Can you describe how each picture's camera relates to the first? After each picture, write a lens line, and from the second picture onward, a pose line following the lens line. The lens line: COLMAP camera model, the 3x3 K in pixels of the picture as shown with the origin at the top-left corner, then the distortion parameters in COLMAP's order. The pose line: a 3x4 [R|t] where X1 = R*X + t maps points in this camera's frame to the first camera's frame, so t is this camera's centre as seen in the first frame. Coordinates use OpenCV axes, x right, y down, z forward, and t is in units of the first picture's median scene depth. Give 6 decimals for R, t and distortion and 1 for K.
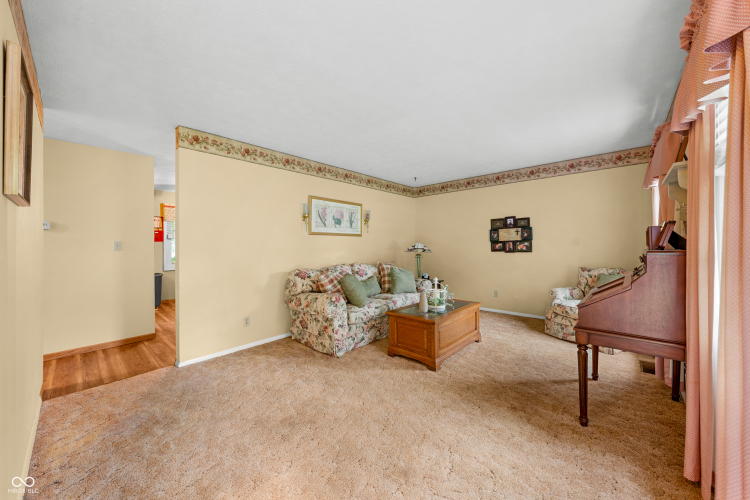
lens RADIAL K [[275.3, 0, 376.4], [0, 275.3, 247.7], [0, 0, 1]] dist [0.001677, 0.000061]
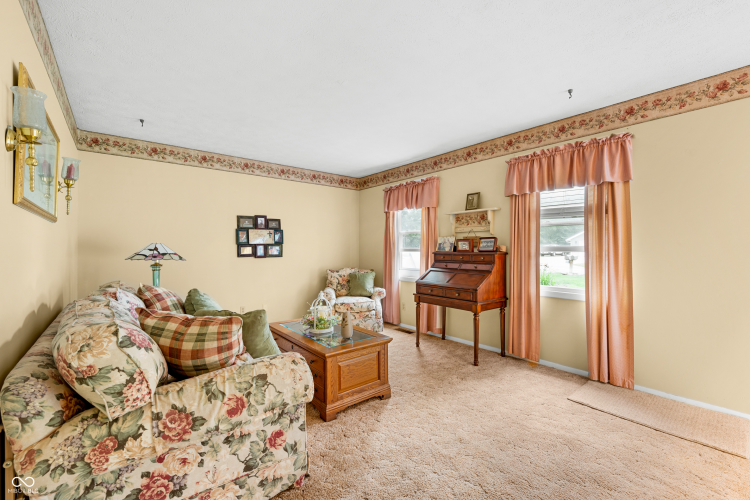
lens RADIAL K [[318.9, 0, 375.8], [0, 318.9, 250.8], [0, 0, 1]] dist [-0.001168, 0.000199]
pose [[0.143948, 0.004459, 0.989575, -0.451637], [0.003986, 0.999979, -0.005086, 0.002075], [-0.989577, 0.004676, 0.143927, 0.529758]]
